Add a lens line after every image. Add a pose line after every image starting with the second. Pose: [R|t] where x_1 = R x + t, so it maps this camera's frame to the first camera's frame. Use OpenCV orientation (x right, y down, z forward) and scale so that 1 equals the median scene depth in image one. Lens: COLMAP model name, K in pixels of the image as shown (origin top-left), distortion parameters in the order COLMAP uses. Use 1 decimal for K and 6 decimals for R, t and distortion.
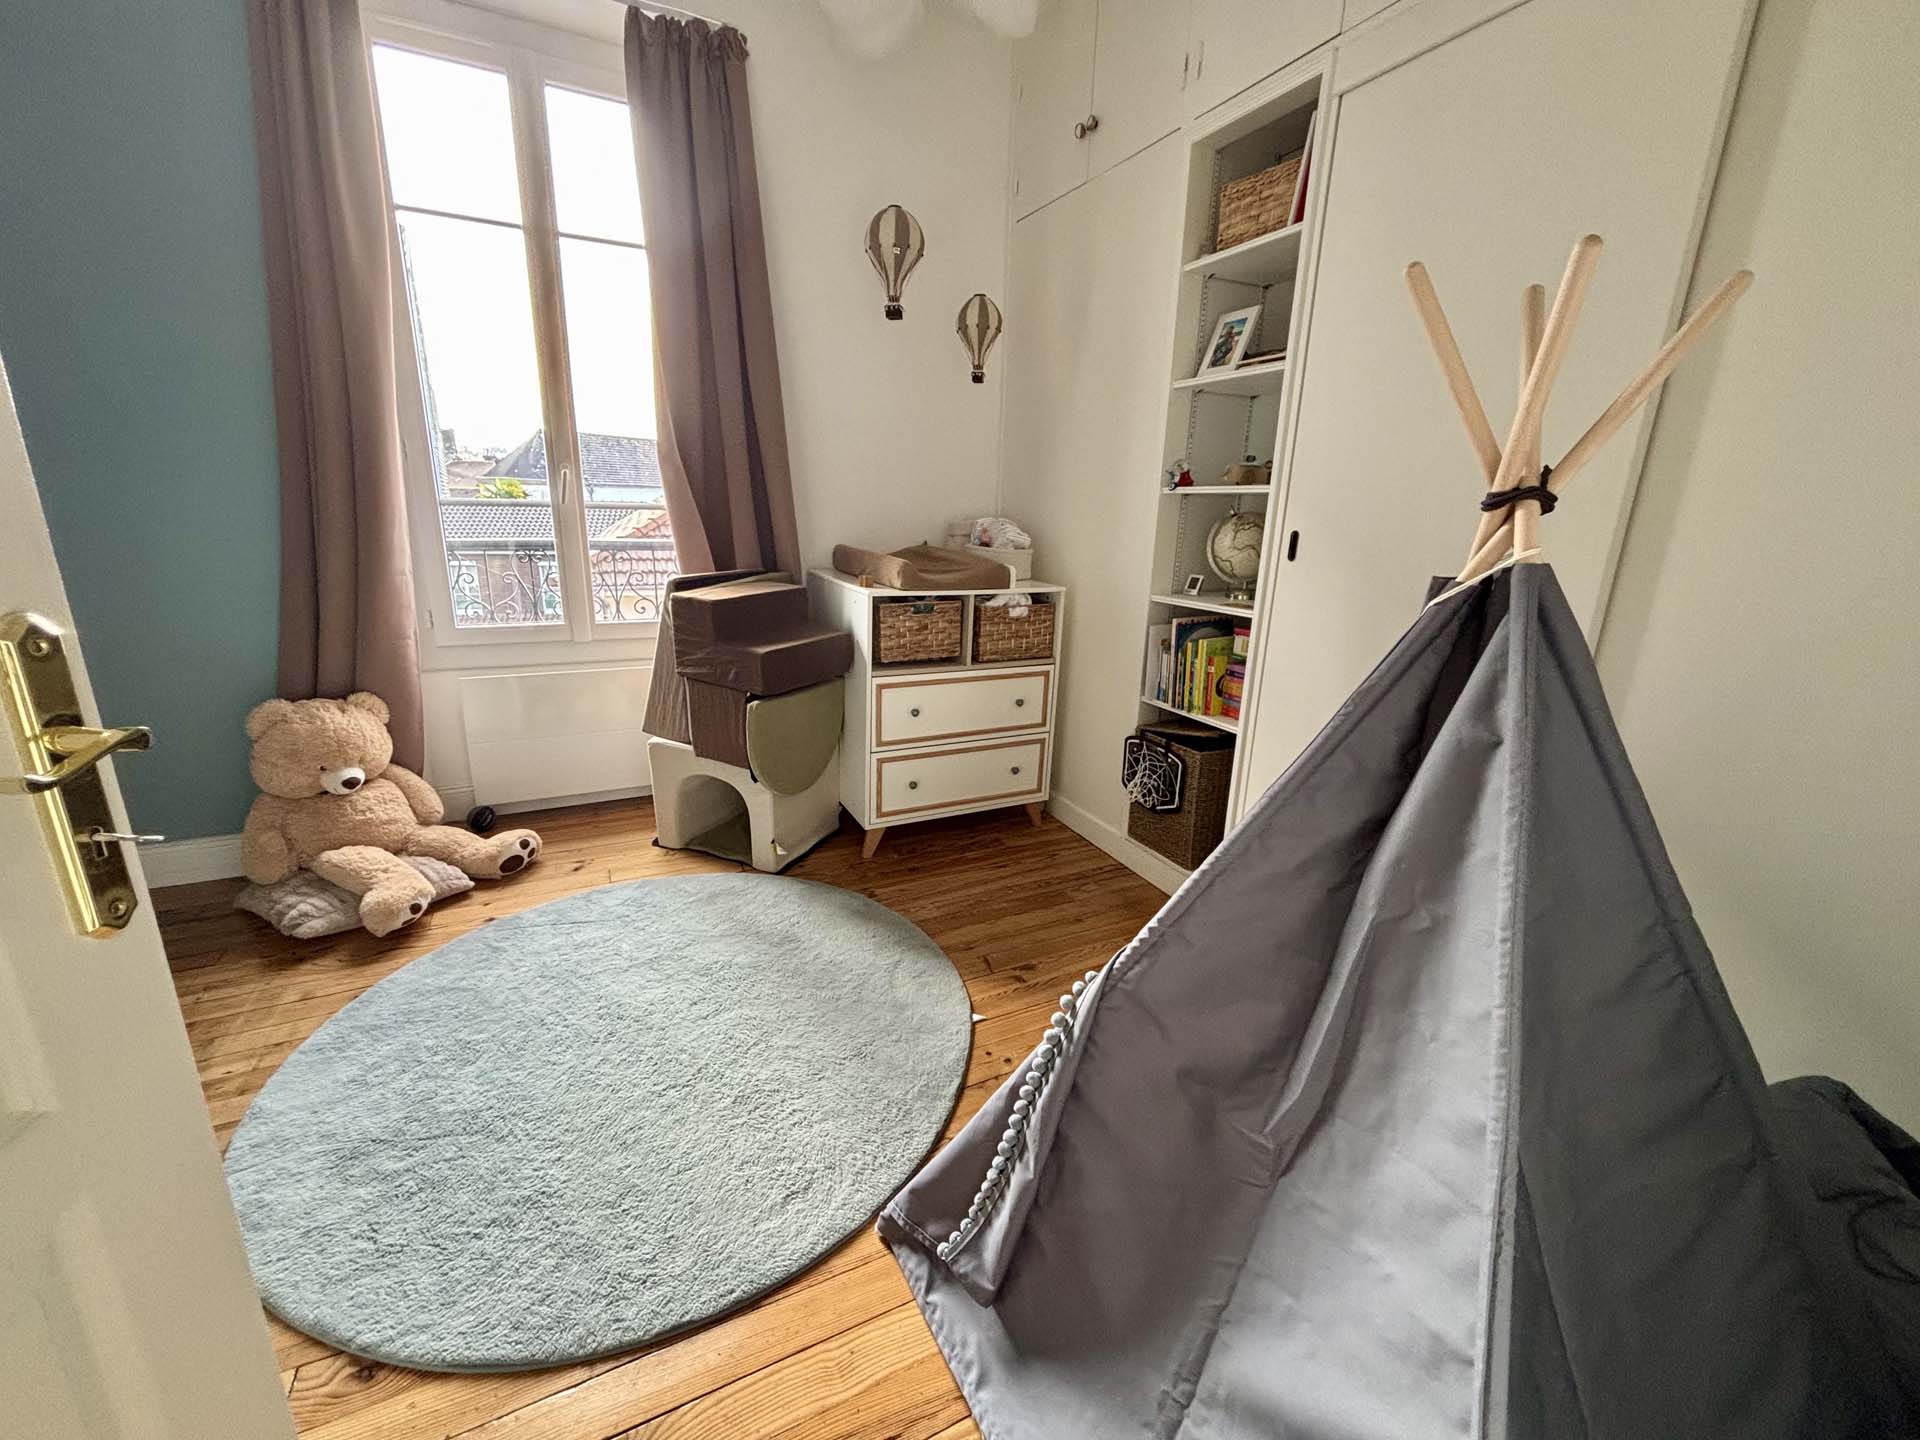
lens RADIAL K [[775.4, 0, 951.6], [0, 775.4, 721.0], [0, 0, 1]] dist [0.006529, -0.001076]
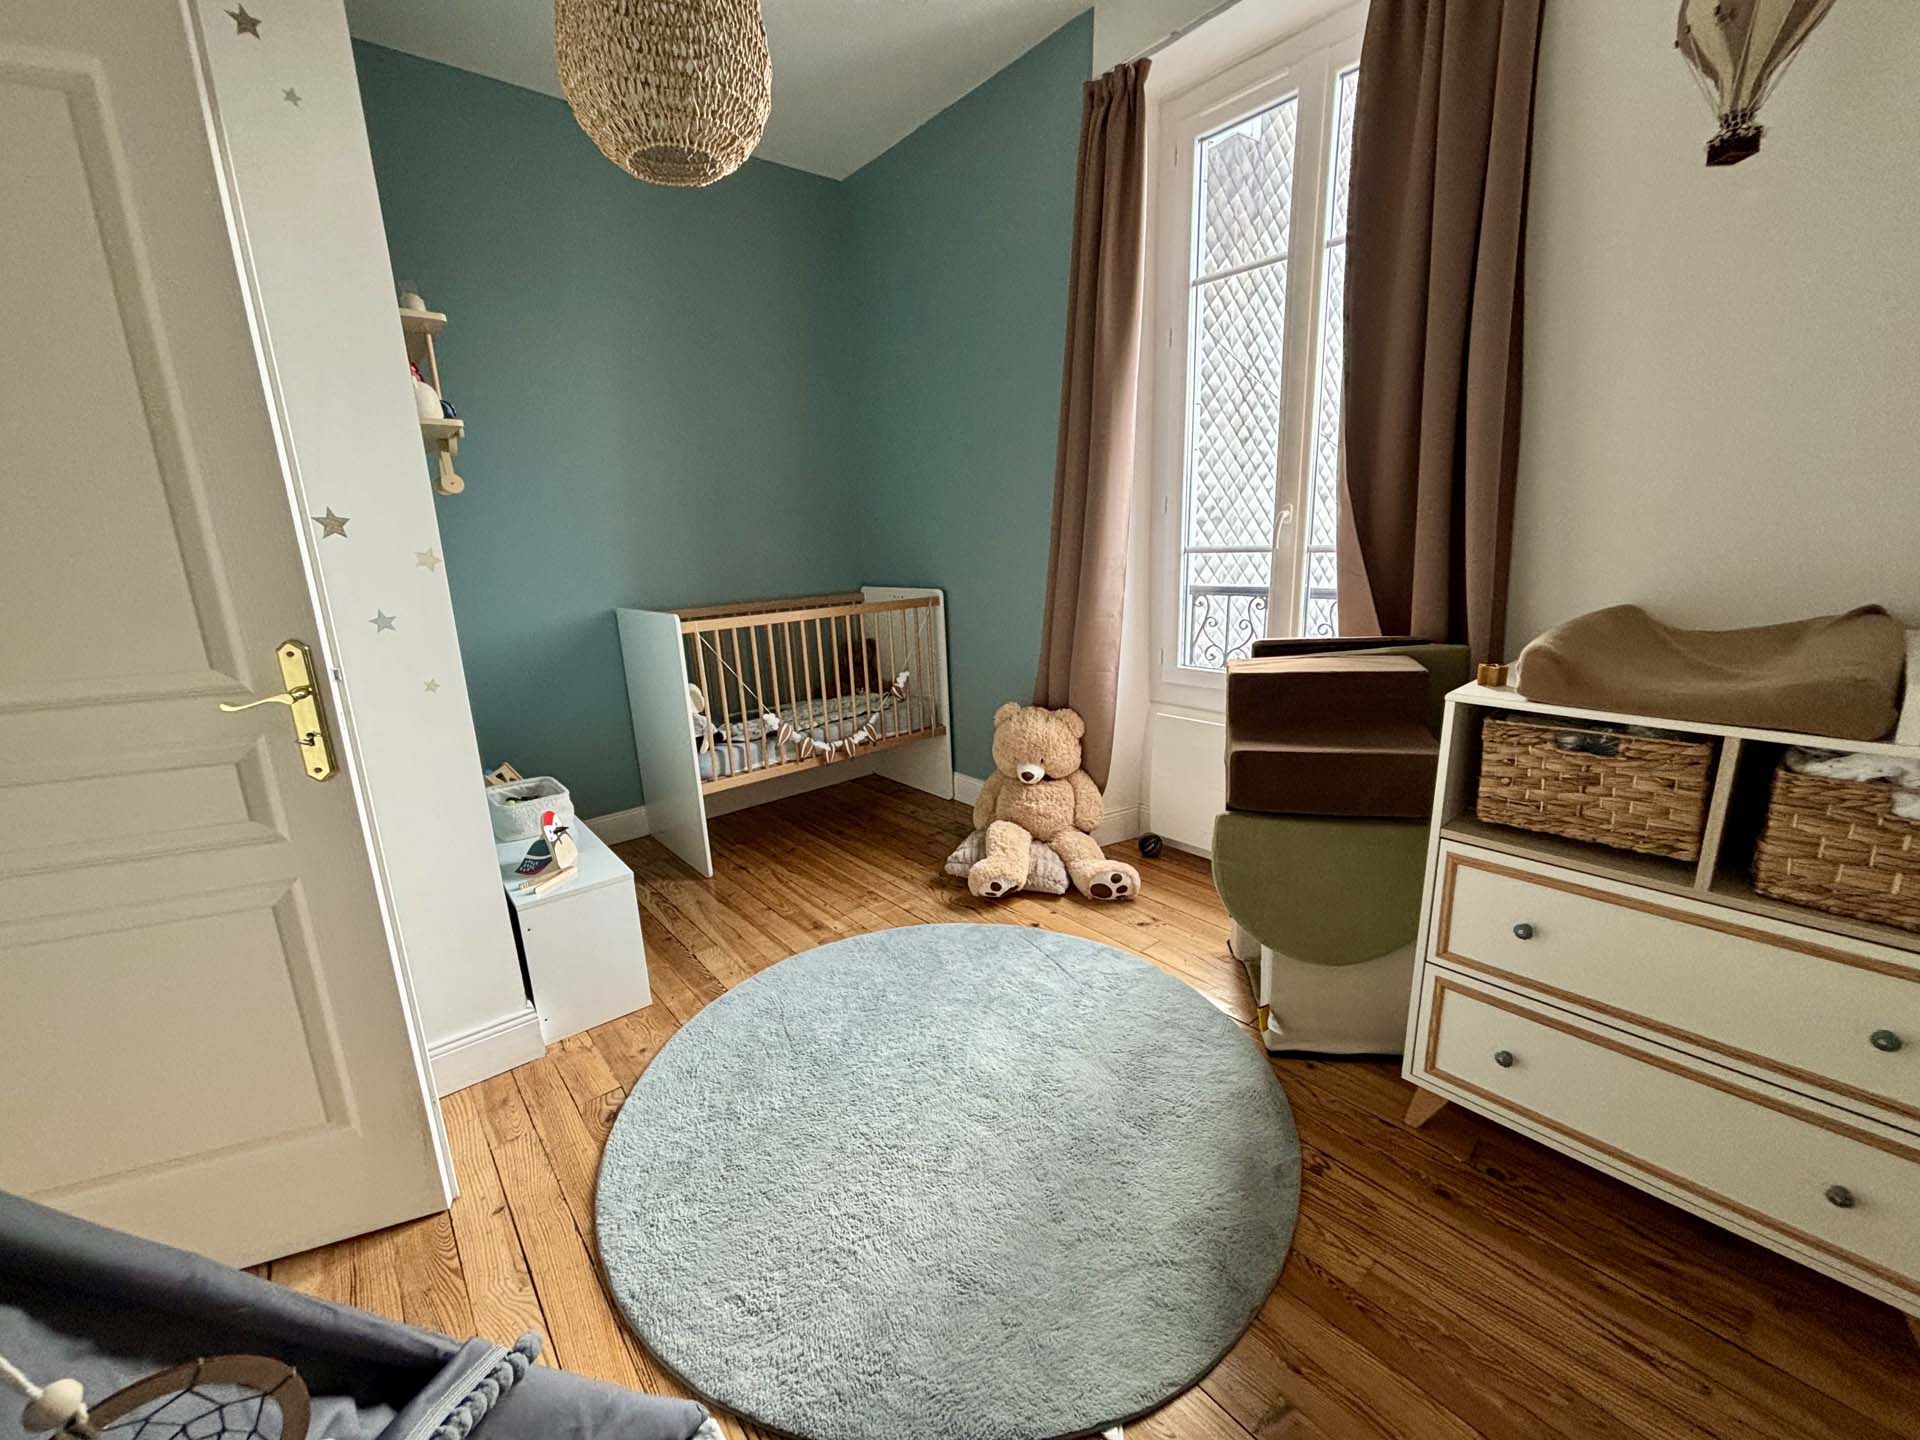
lens RADIAL K [[775.4, 0, 958.9], [0, 775.4, 713.9], [0, 0, 1]] dist [0.006529, -0.001076]
pose [[0.241450, 0.181685, -0.953254, 0.344791], [-0.222466, 0.966519, 0.127865, -0.138682], [0.944569, 0.181194, 0.273785, 0.480091]]
